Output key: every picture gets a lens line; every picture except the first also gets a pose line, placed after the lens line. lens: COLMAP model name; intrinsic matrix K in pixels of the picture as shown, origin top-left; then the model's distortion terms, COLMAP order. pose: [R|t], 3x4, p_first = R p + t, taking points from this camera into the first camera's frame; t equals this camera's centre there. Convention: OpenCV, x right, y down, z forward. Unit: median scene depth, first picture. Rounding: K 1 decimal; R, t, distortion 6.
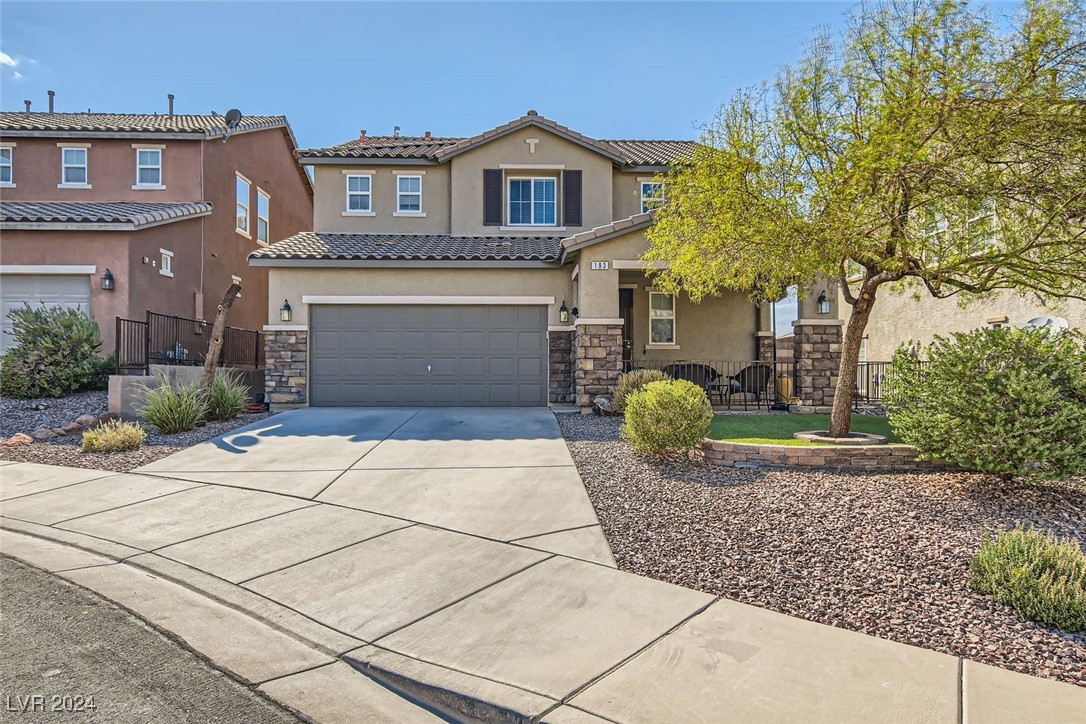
lens RADIAL K [[473.2, 0, 540.9], [0, 473.2, 363.1], [0, 0, 1]] dist [0.000131, 0.000002]
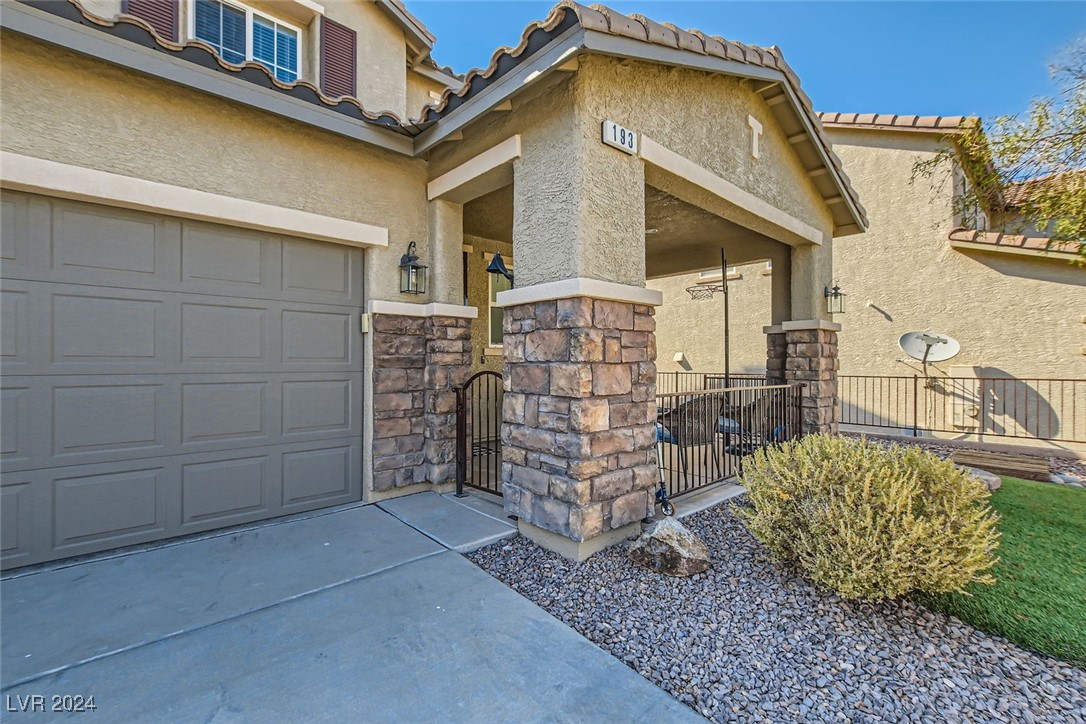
lens RADIAL K [[472.3, 0, 541.6], [0, 472.3, 362.5], [0, 0, 1]] dist [0.007262, -0.002182]
pose [[0.794667, 0.002434, 0.607041, -0.112348], [-0.006322, 0.999971, 0.004267, -0.029083], [-0.607013, -0.007228, 0.794659, 0.600286]]
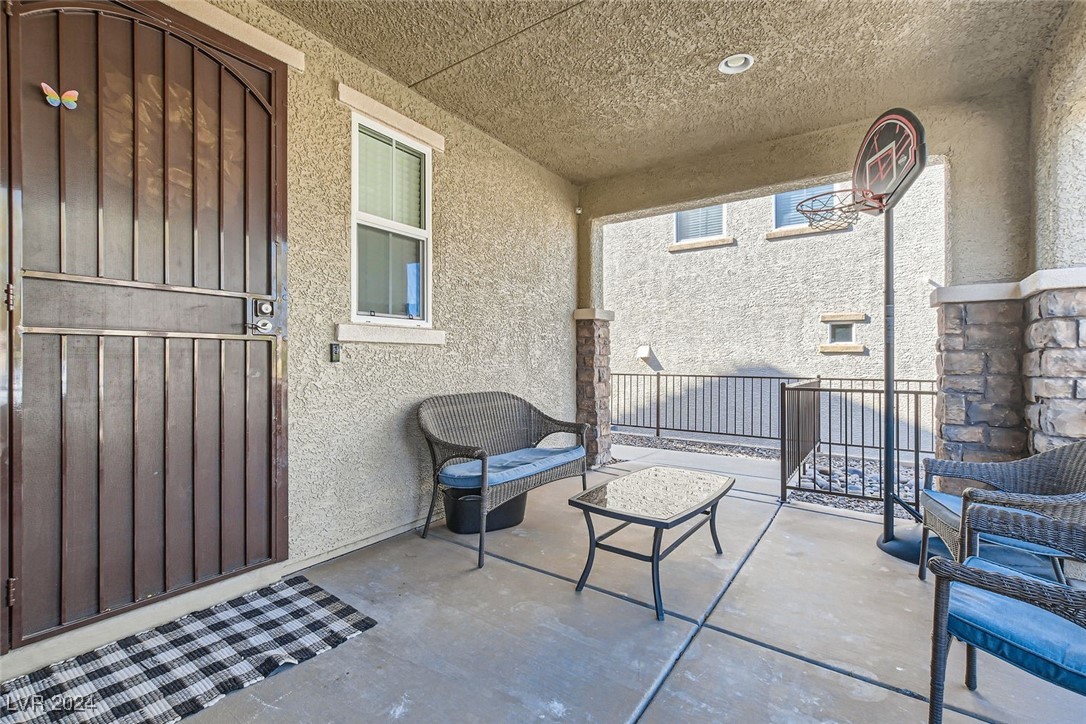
lens RADIAL K [[472.3, 0, 541.4], [0, 472.3, 360.6], [0, 0, 1]] dist [0.007262, -0.002182]
pose [[0.646453, 0.002105, 0.762951, 0.133812], [-0.010434, 0.999927, 0.006082, -0.027531], [-0.762883, -0.011892, 0.646427, 0.973050]]
